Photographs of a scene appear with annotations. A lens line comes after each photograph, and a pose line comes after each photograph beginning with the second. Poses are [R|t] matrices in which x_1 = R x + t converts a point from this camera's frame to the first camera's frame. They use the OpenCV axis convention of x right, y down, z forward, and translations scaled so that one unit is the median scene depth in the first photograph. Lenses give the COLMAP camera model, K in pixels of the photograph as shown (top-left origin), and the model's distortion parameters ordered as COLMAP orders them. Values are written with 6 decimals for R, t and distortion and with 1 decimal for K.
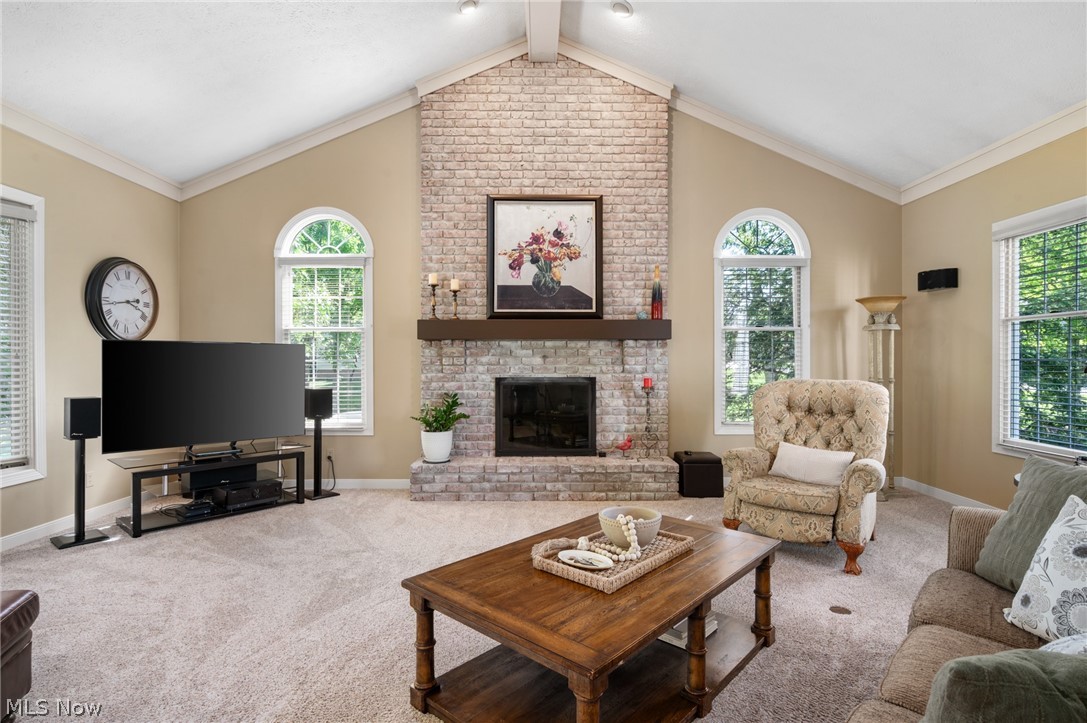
lens RADIAL K [[546.5, 0, 540.9], [0, 546.5, 363.8], [0, 0, 1]] dist [0.000742, -0.001256]
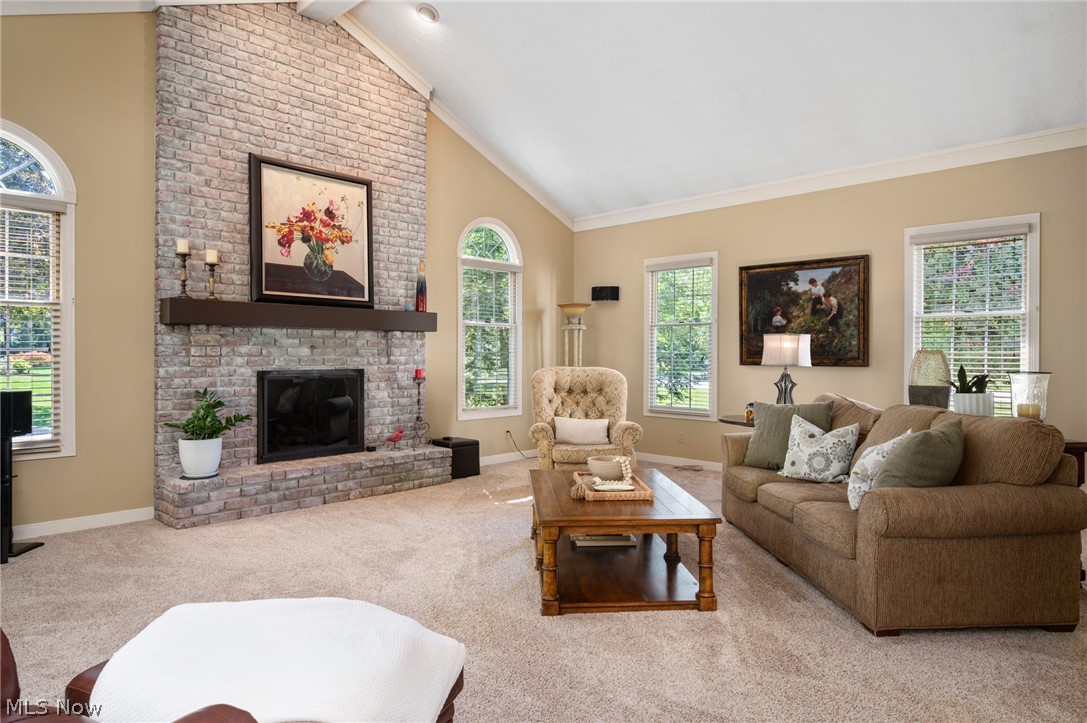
lens RADIAL K [[667.3, 0, 546.3], [0, 667.3, 357.0], [0, 0, 1]] dist [0.005390, 0.000851]
pose [[0.693539, -0.000135, 0.720419, -0.520740], [0.000178, 1.000000, 0.000016, 0.003732], [-0.720419, 0.000117, 0.693539, -0.039787]]
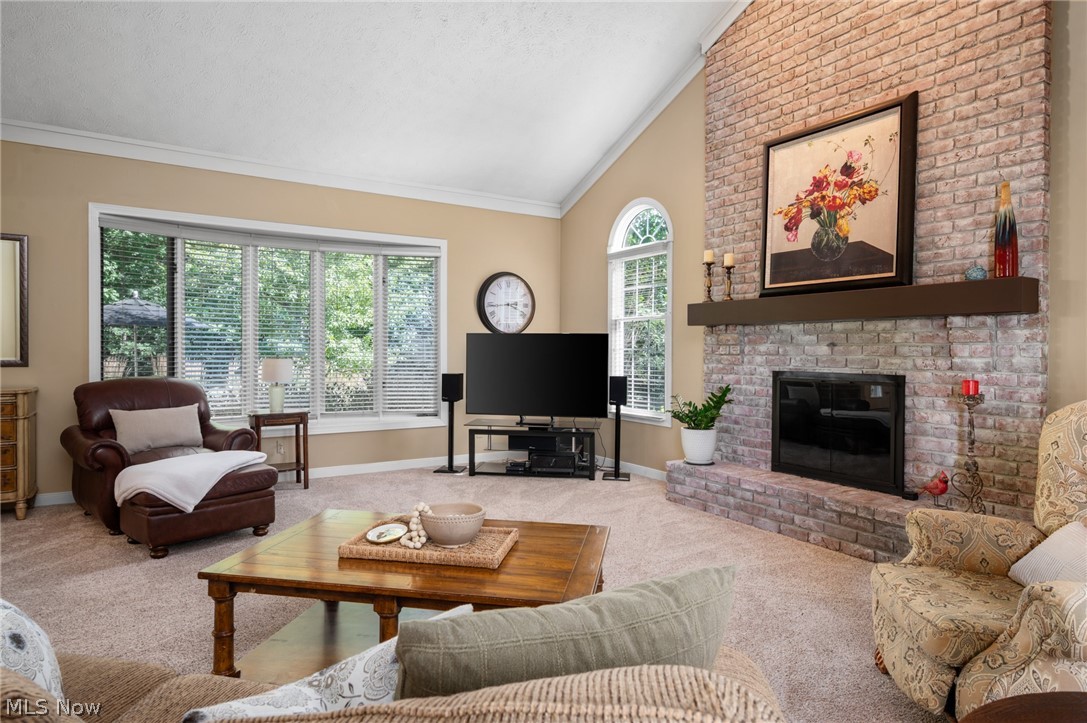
lens RADIAL K [[609.8, 0, 540.6], [0, 609.8, 356.3], [0, 0, 1]] dist [0.003154, -0.000522]
pose [[0.528969, 0.013001, -0.848542, 0.489331], [-0.010100, 0.999908, 0.009024, -0.000402], [0.848581, 0.003797, 0.529052, 0.248326]]
